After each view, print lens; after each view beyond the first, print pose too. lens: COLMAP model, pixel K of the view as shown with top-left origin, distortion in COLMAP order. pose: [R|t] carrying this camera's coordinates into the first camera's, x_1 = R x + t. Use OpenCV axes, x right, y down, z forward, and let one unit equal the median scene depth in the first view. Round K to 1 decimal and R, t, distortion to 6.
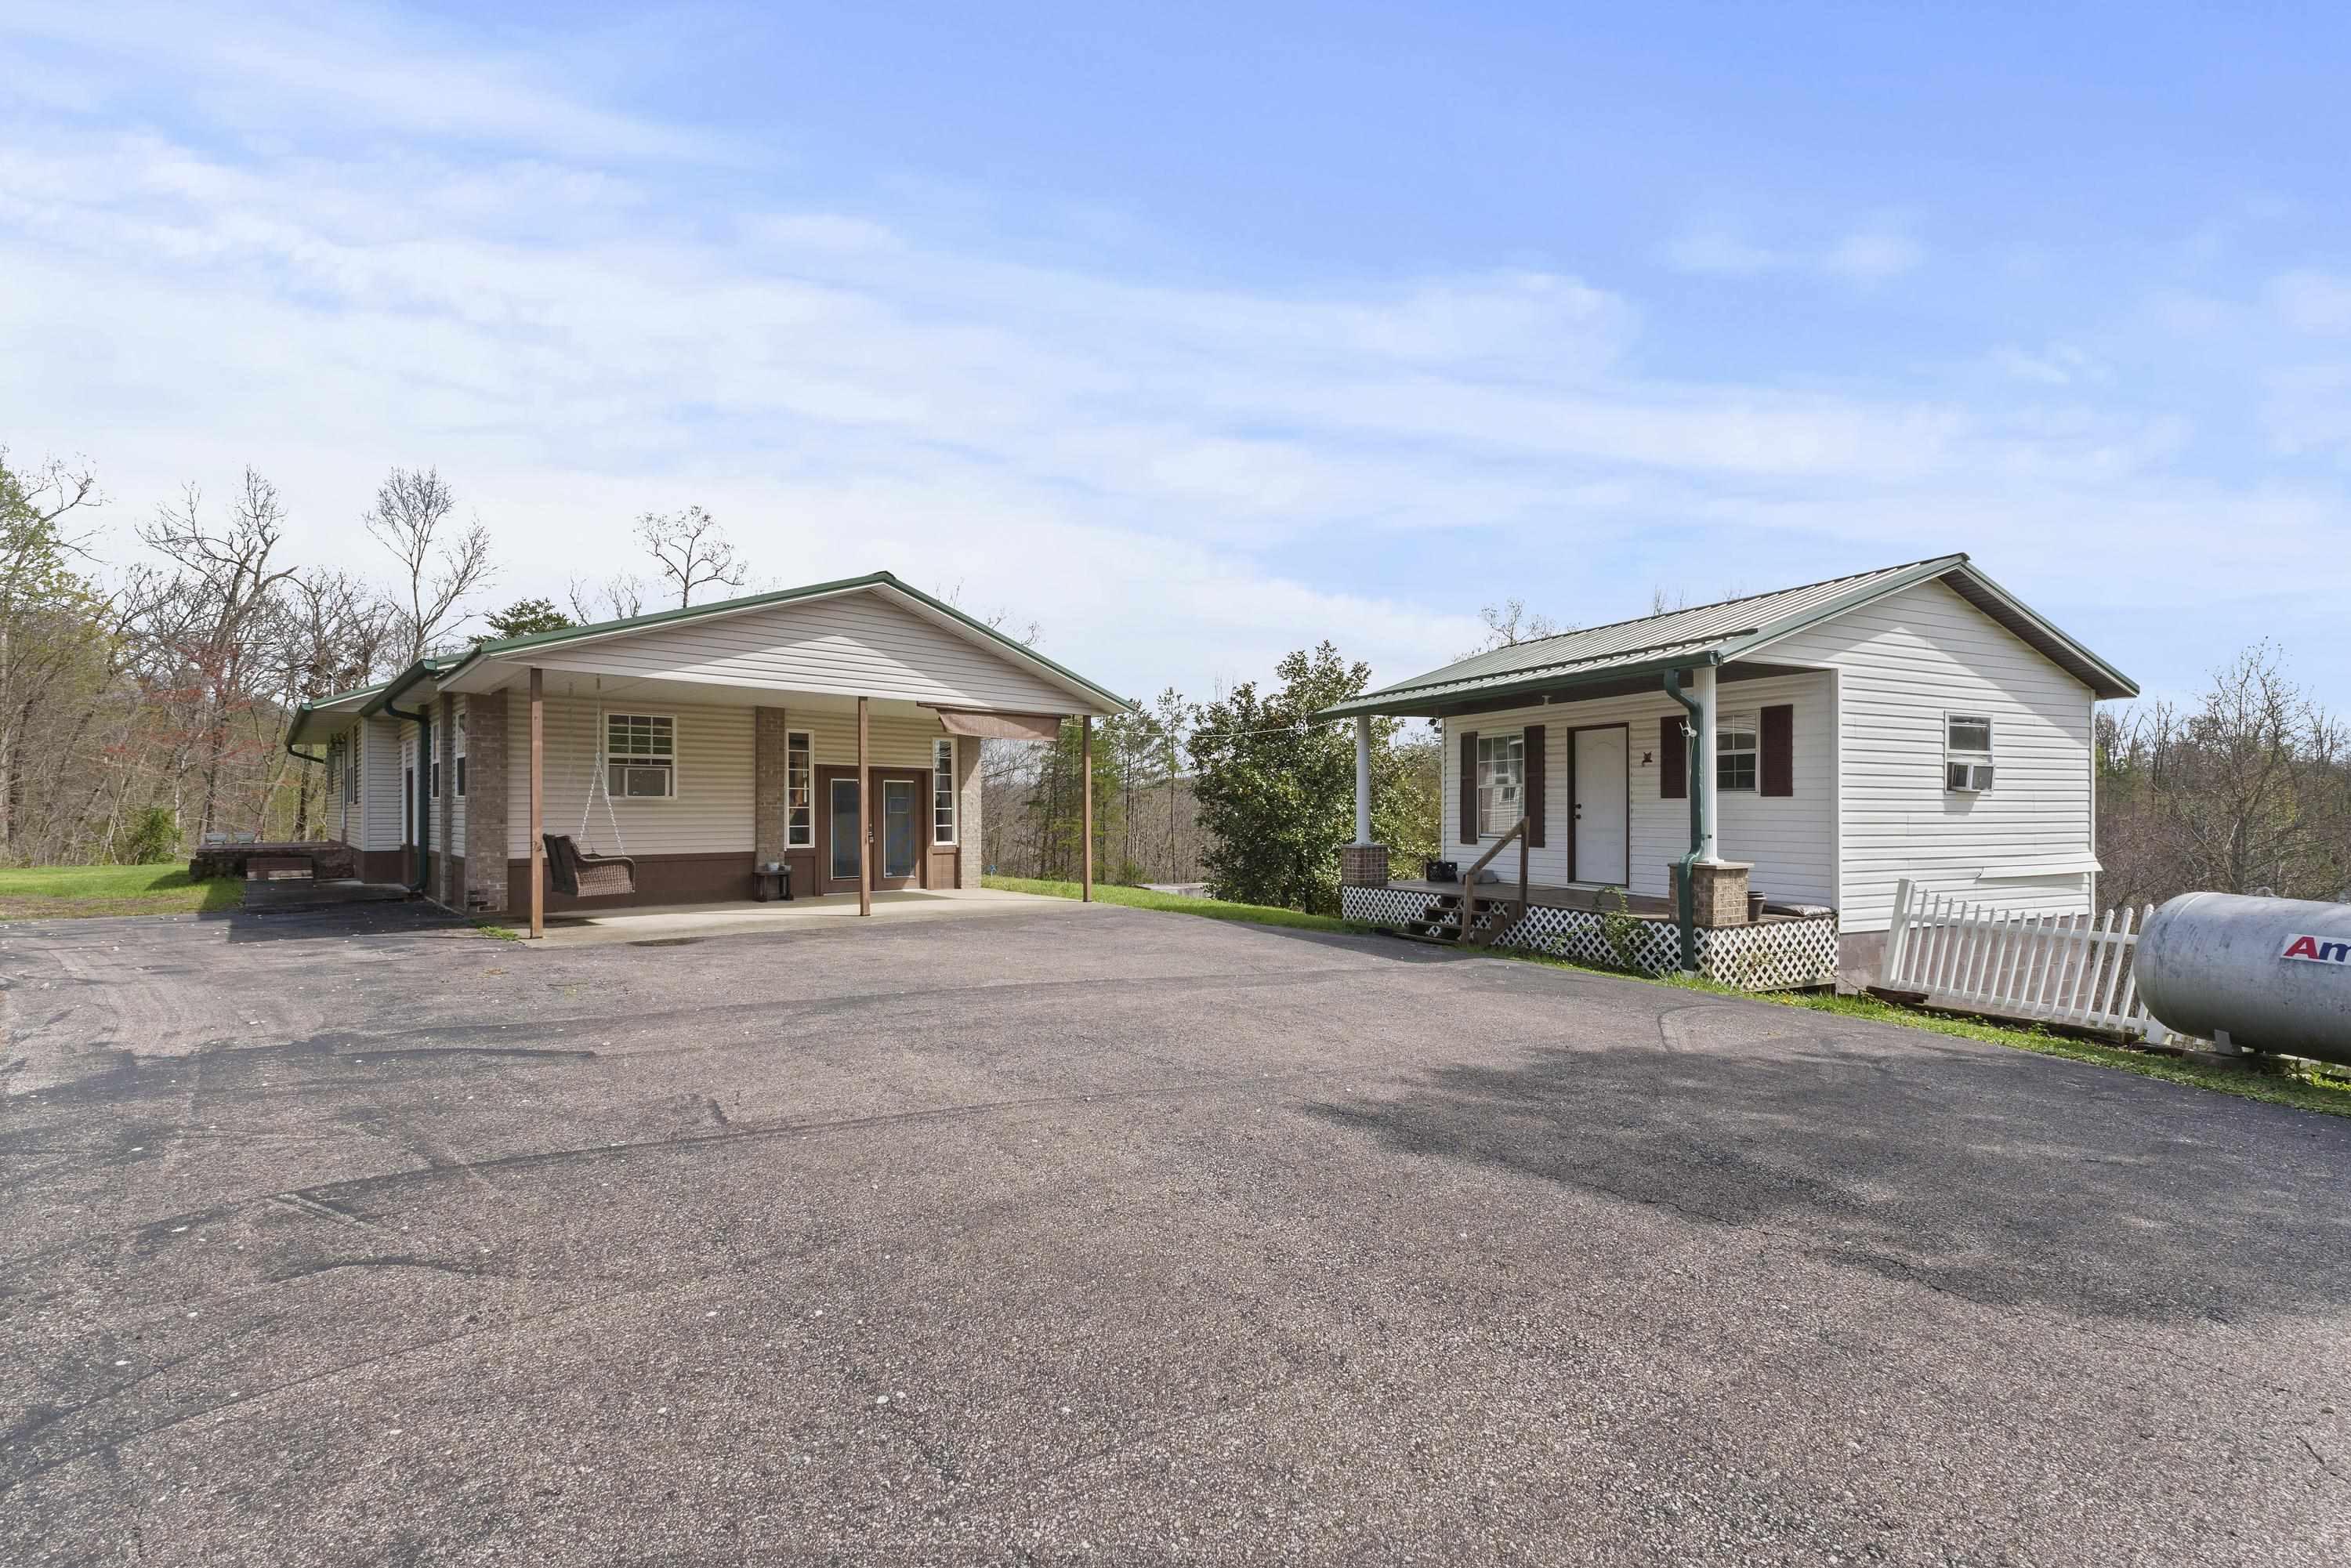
lens RADIAL K [[1016.5, 0, 1176.0], [0, 1016.5, 774.5], [0, 0, 1]] dist [0.000715, 0.000159]
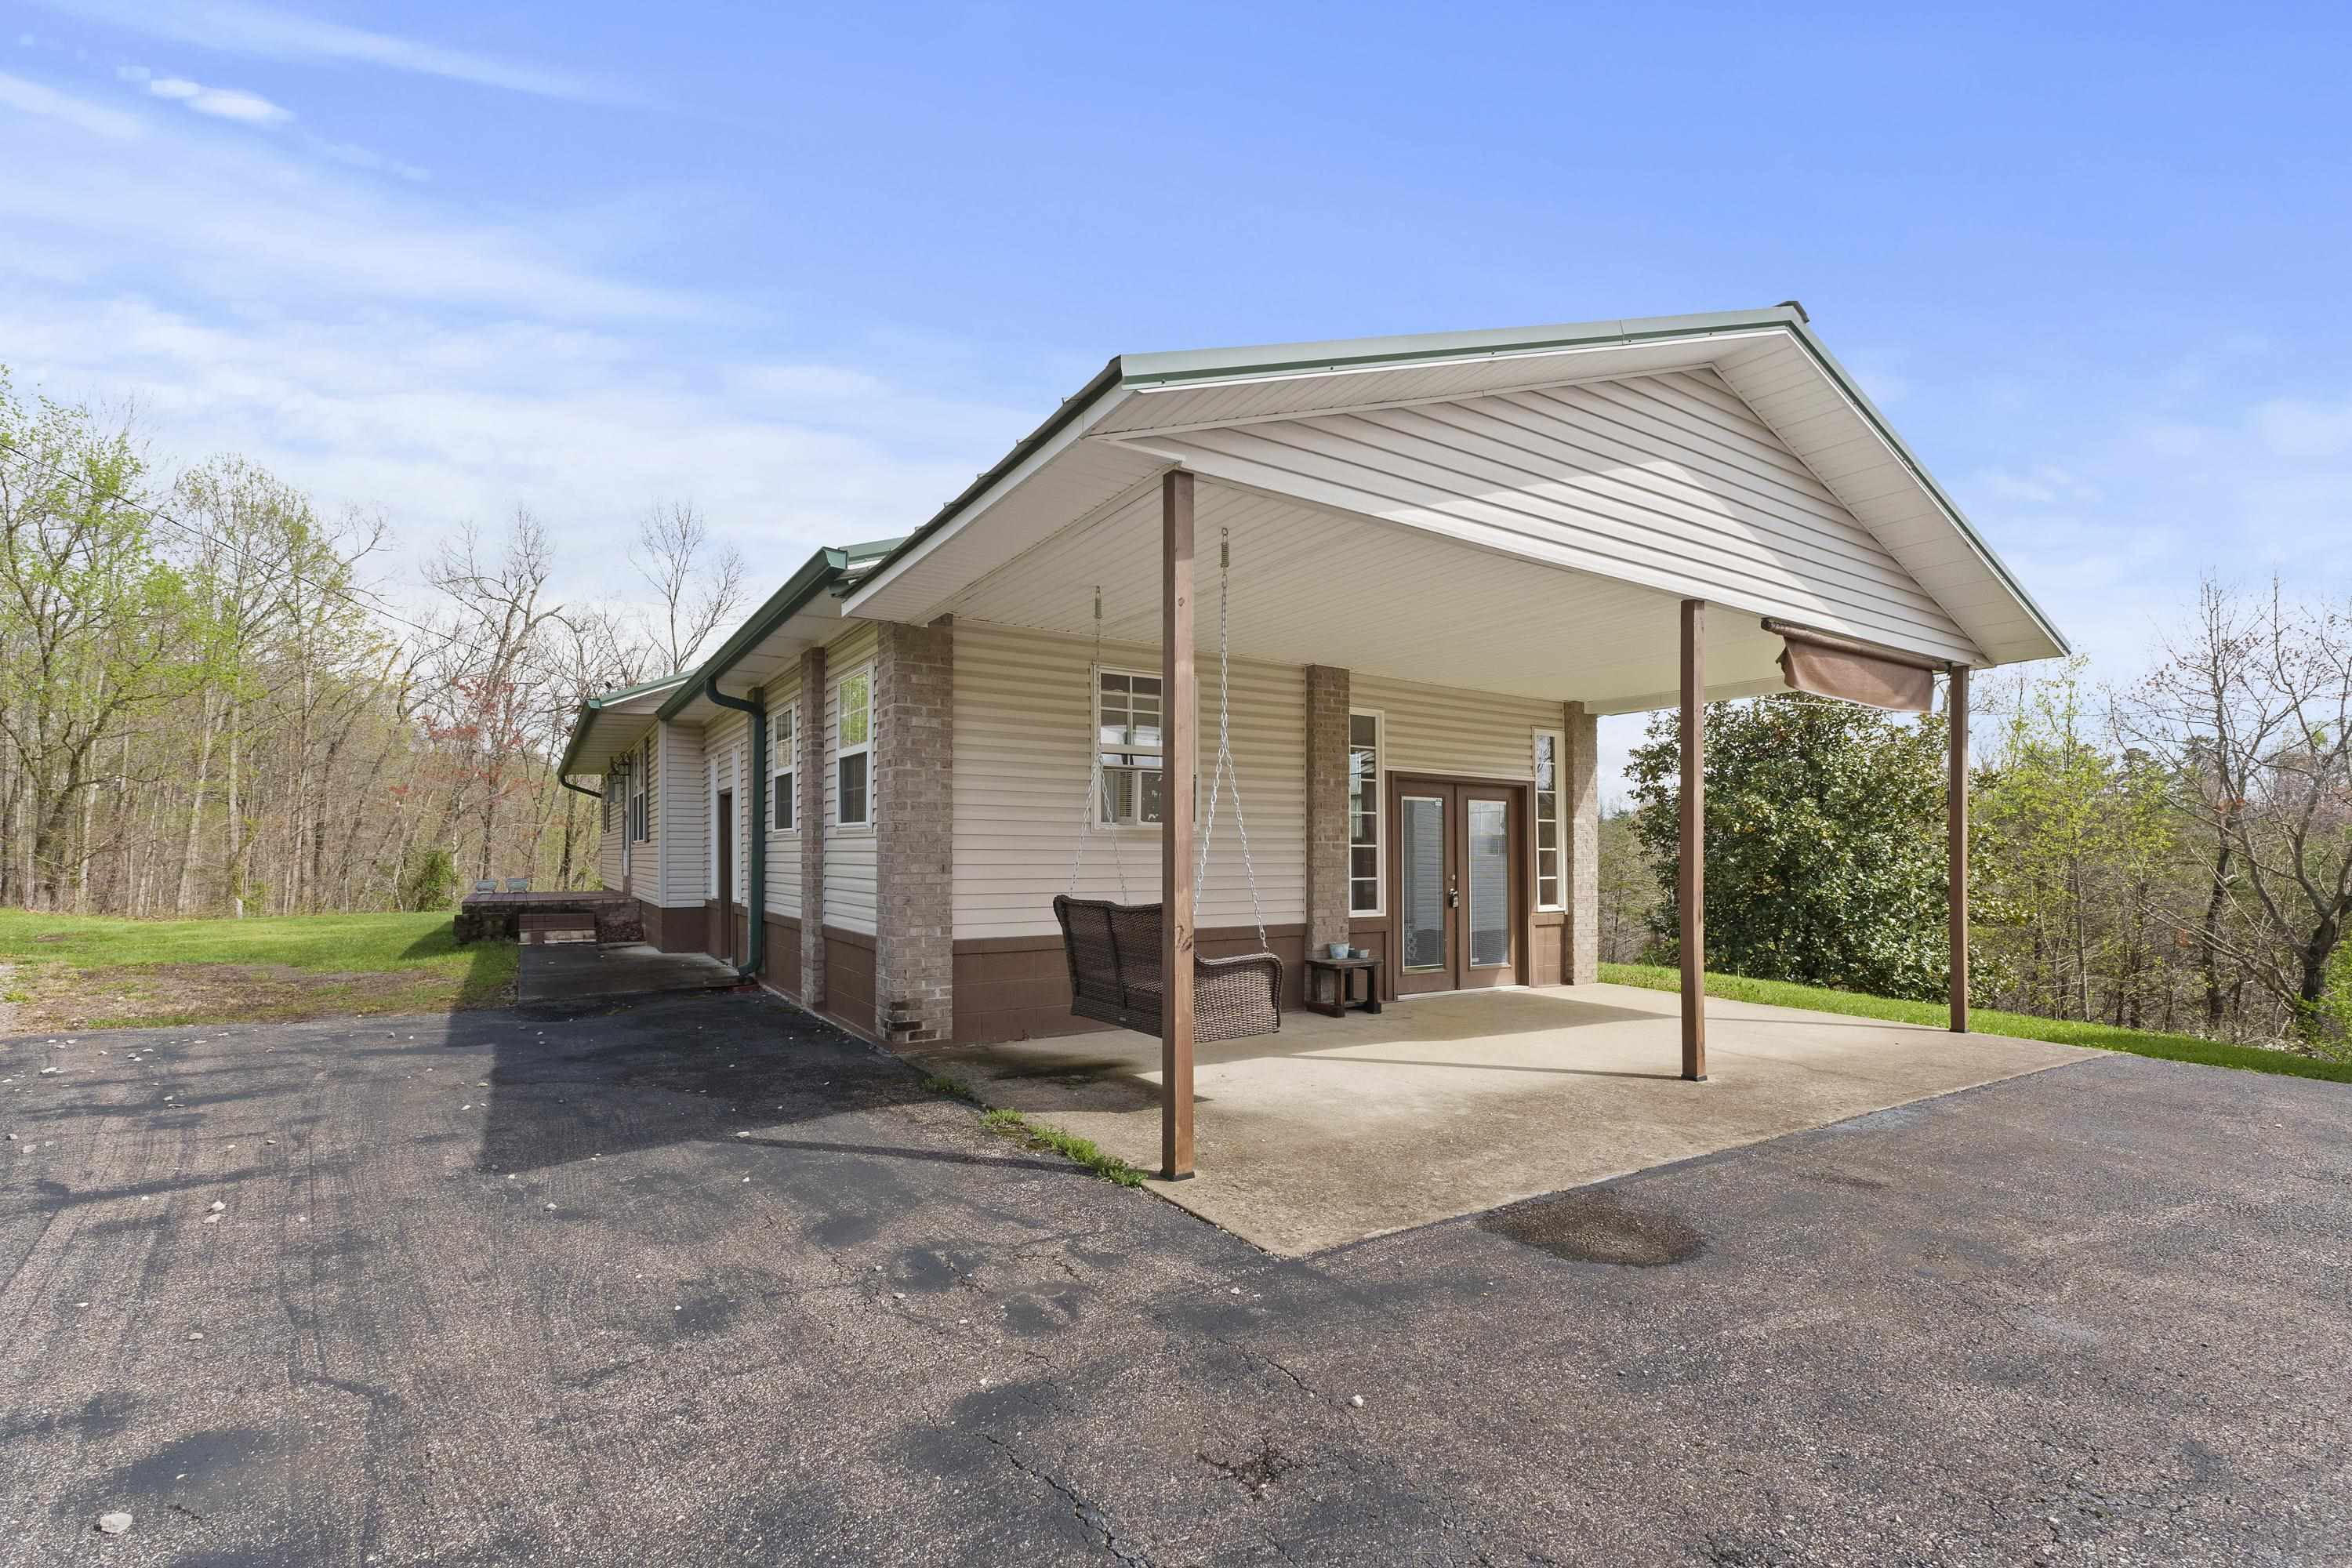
lens RADIAL K [[1024.5, 0, 1156.2], [0, 1024.5, 813.1], [0, 0, 1]] dist [0.008867, 0.000230]
pose [[0.982943, -0.005362, -0.183833, -0.318387], [0.004136, 0.999967, -0.007049, 0.014908], [0.183865, 0.006169, 0.982932, 0.347698]]
